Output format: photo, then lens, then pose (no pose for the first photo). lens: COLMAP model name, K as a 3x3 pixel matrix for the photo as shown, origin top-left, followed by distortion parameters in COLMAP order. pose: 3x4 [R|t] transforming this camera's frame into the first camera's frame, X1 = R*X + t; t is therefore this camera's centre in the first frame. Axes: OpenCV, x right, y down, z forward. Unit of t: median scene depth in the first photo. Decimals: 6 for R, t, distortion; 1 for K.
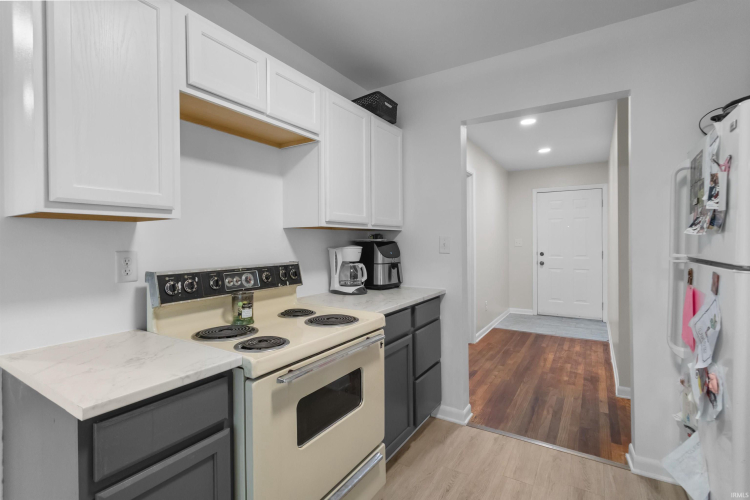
lens RADIAL K [[351.5, 0, 375.9], [0, 351.5, 242.6], [0, 0, 1]] dist [0.002731, 0.000485]
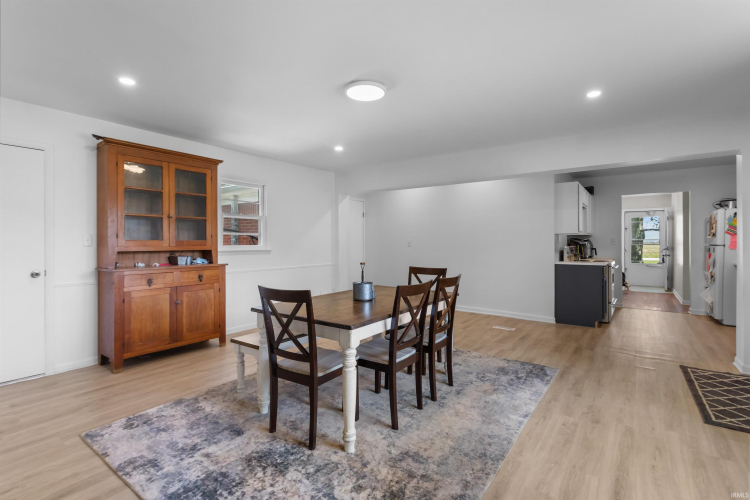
lens RADIAL K [[351.5, 0, 375.9], [0, 351.5, 242.6], [0, 0, 1]] dist [0.002731, 0.000485]
pose [[0.997180, 0.005550, -0.074839, -1.844518], [-0.005676, 0.999983, -0.001474, 0.042215], [0.074829, 0.001894, 0.997195, -2.356065]]
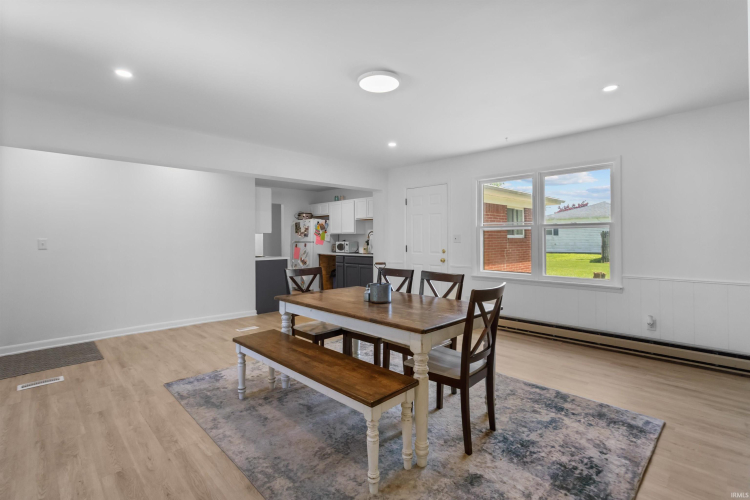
lens RADIAL K [[354.4, 0, 373.4], [0, 354.4, 236.2], [0, 0, 1]] dist [0.005531, 0.000800]
pose [[0.241255, 0.011643, 0.970392, -3.397385], [0.008758, 0.999861, -0.014174, 0.040179], [-0.970422, 0.011919, 0.241120, -1.181805]]
